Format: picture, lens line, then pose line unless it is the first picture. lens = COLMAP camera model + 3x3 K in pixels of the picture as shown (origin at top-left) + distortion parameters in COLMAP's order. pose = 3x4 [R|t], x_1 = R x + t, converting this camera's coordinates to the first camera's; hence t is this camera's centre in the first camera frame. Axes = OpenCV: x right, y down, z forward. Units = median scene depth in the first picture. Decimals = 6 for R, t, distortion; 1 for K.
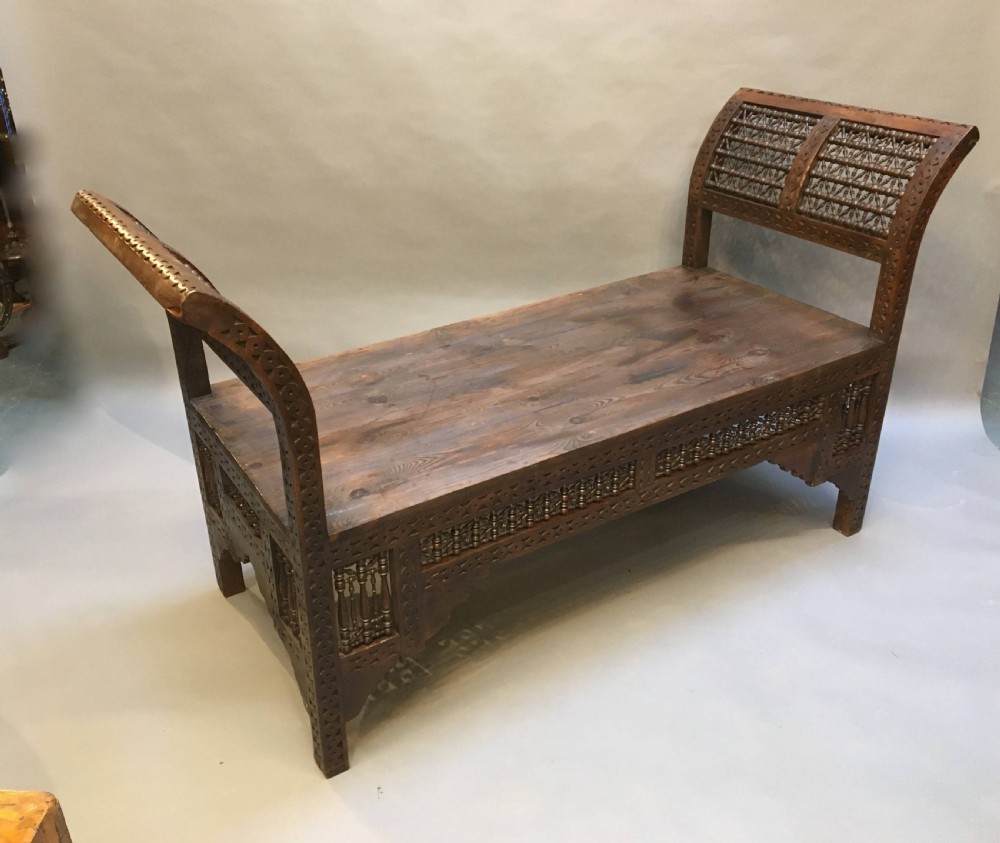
lens RADIAL K [[935.5, 0, 473.1], [0, 935.5, 422.2], [0, 0, 1]] dist [0.135593, -0.235614]
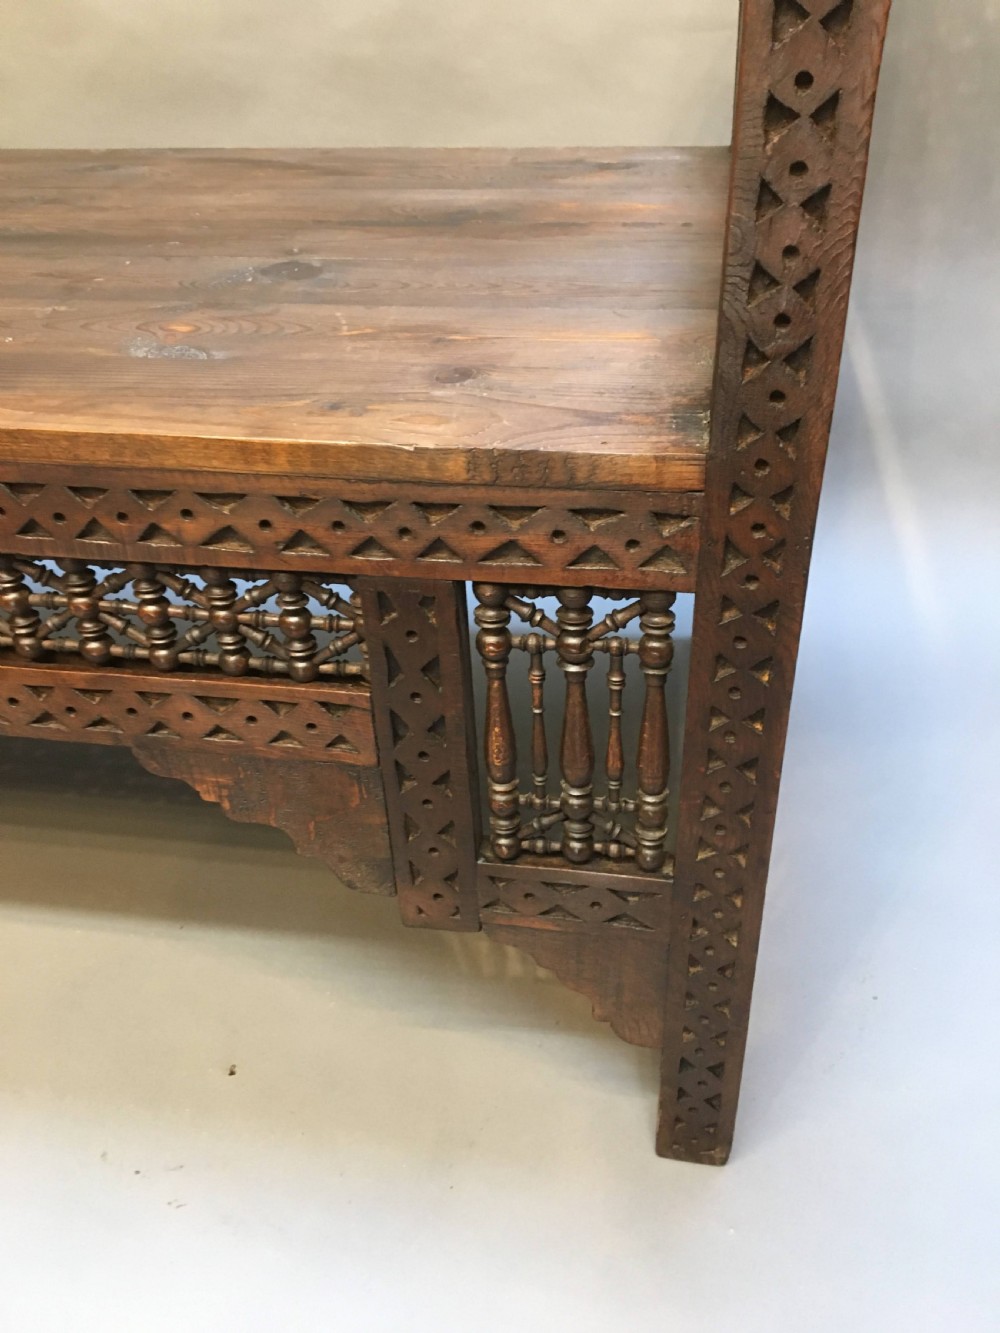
lens RADIAL K [[1131.6, 0, 500.0], [0, 1131.6, 666.5], [0, 0, 1]] dist [0.101777, -0.150866]
pose [[-0.755169, -0.325372, 0.569081, -0.384945], [0.357089, 0.523836, 0.773359, -0.210313], [-0.549734, 0.787229, -0.279398, 1.075996]]
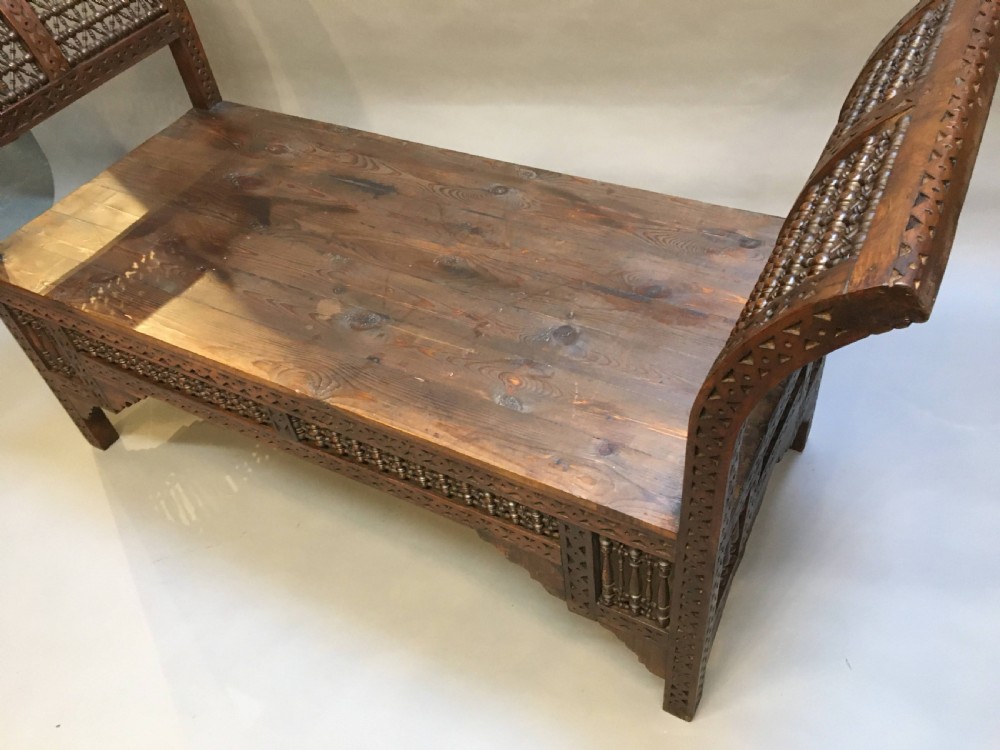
lens RADIAL K [[836.1, 0, 500.0], [0, 836.1, 375.0], [0, 0, 1]] dist [0.094922, -0.136867]
pose [[-0.501336, -0.563853, 0.656301, -0.485518], [0.505490, 0.424744, 0.751048, -0.492053], [-0.702240, 0.708281, 0.072083, 0.925886]]
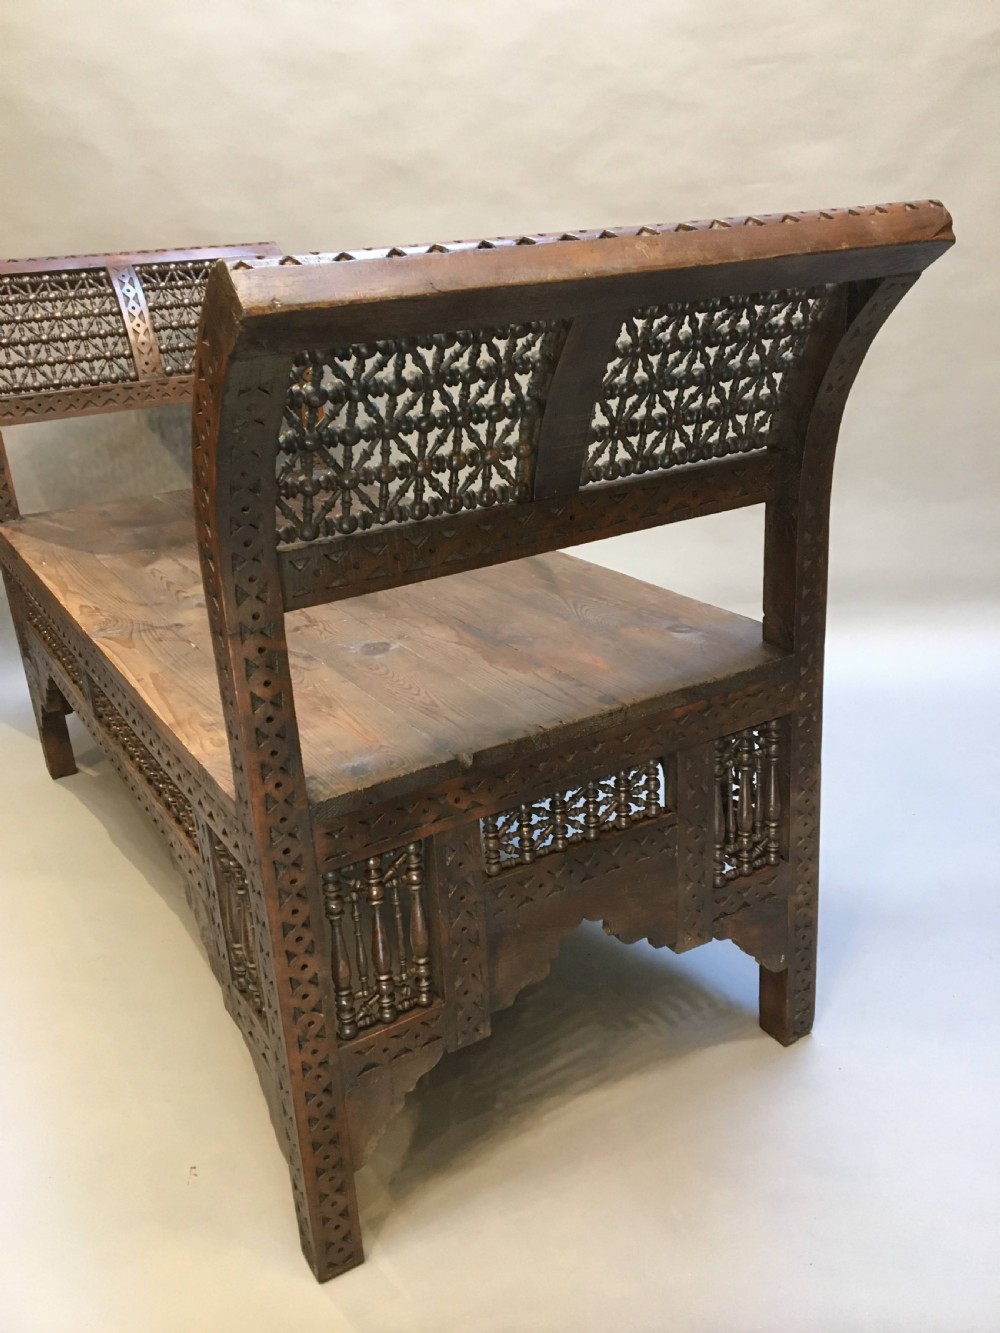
lens RADIAL K [[1131.6, 0, 500.0], [0, 1131.6, 666.5], [0, 0, 1]] dist [0.101777, -0.150866]
pose [[0.000136, -0.335831, 0.941922, -0.698475], [0.525770, 0.801249, 0.285600, -0.159045], [-0.850627, 0.495195, 0.176678, 0.747106]]
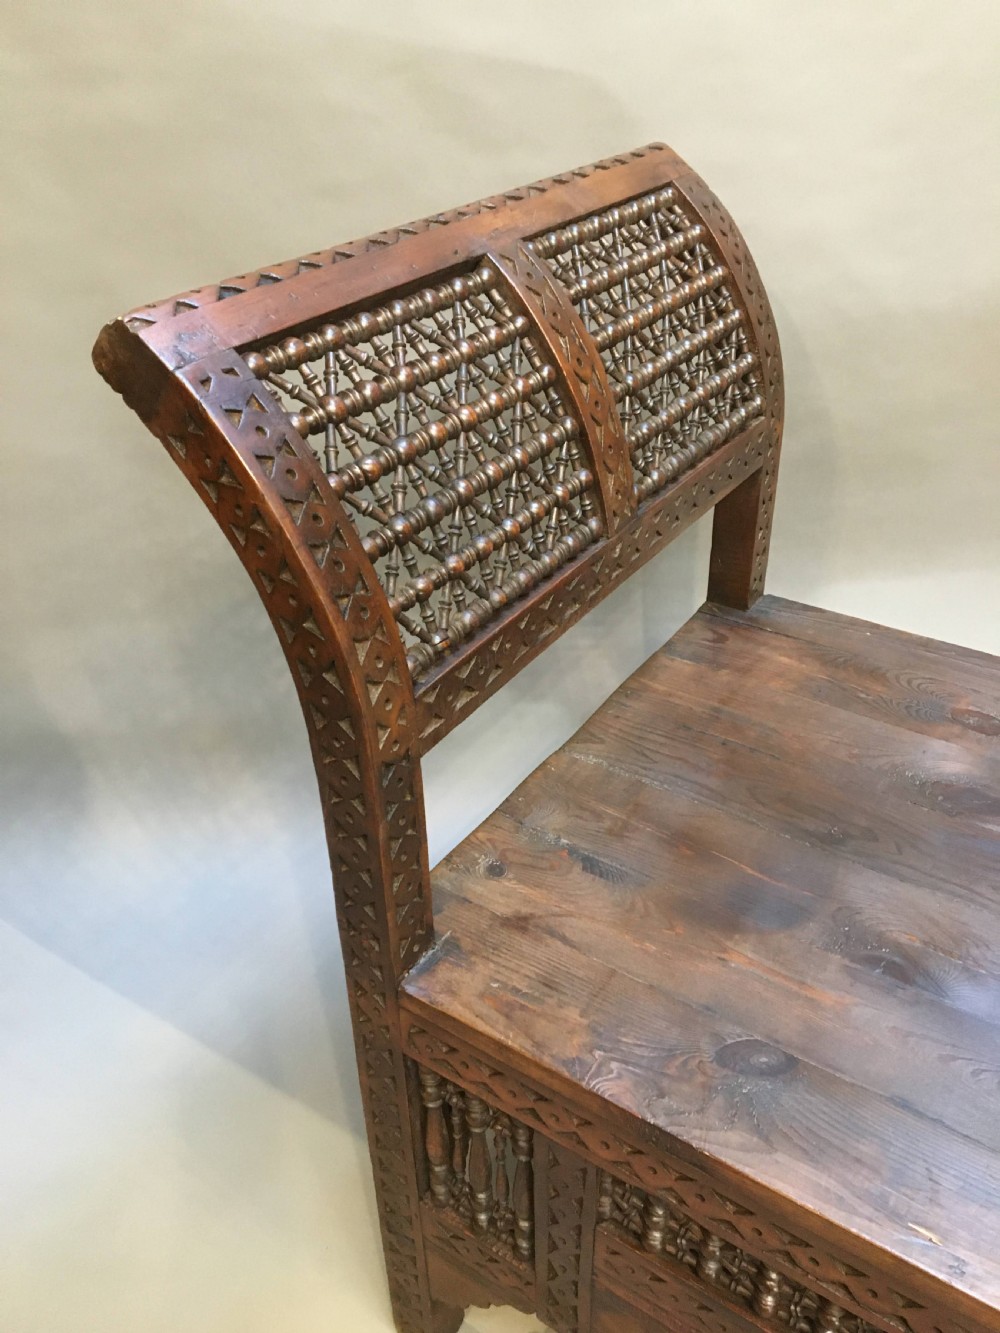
lens RADIAL K [[1114.6, 0, 500.0], [0, 1114.6, 666.5], [0, 0, 1]] dist [0.094922, -0.136867]
pose [[-0.428823, -0.460565, 0.777168, 0.015676], [0.456486, 0.631902, 0.626355, -0.490487], [-0.779571, 0.623362, -0.060732, 1.160430]]
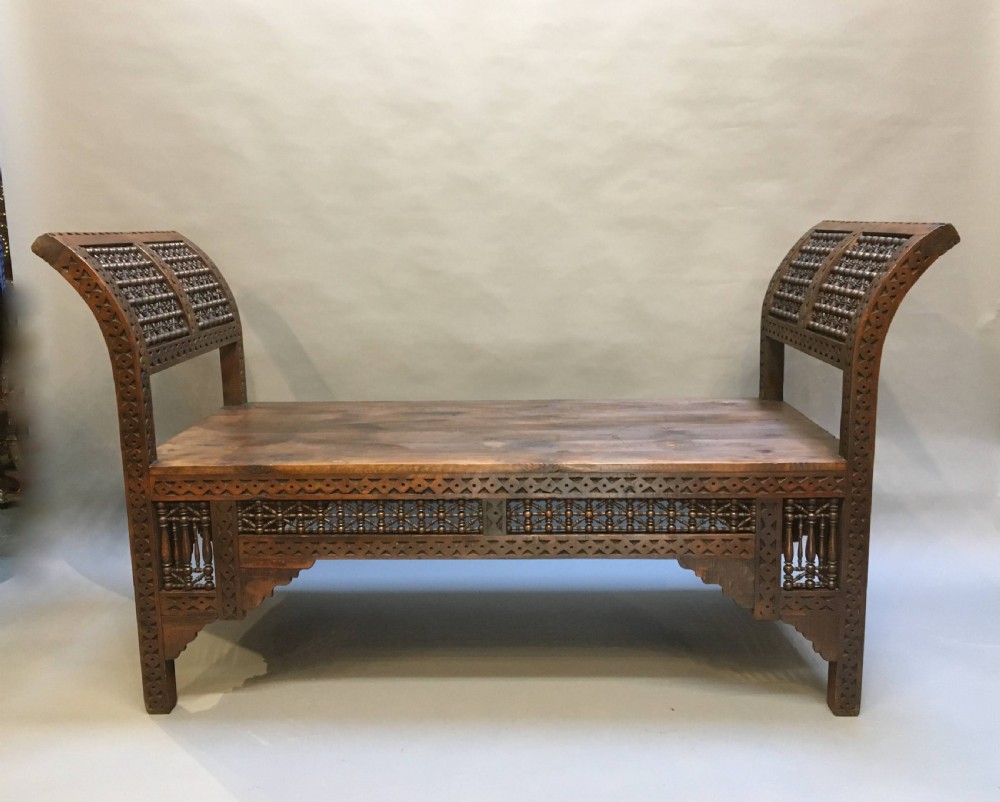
lens RADIAL K [[946.4, 0, 490.1], [0, 946.4, 398.2], [0, 0, 1]] dist [0.061214, -0.008413]
pose [[-0.839867, -0.057217, 0.539768, -0.459111], [0.290227, 0.793001, 0.535647, -0.631213], [-0.458684, 0.606528, -0.649409, 1.618116]]
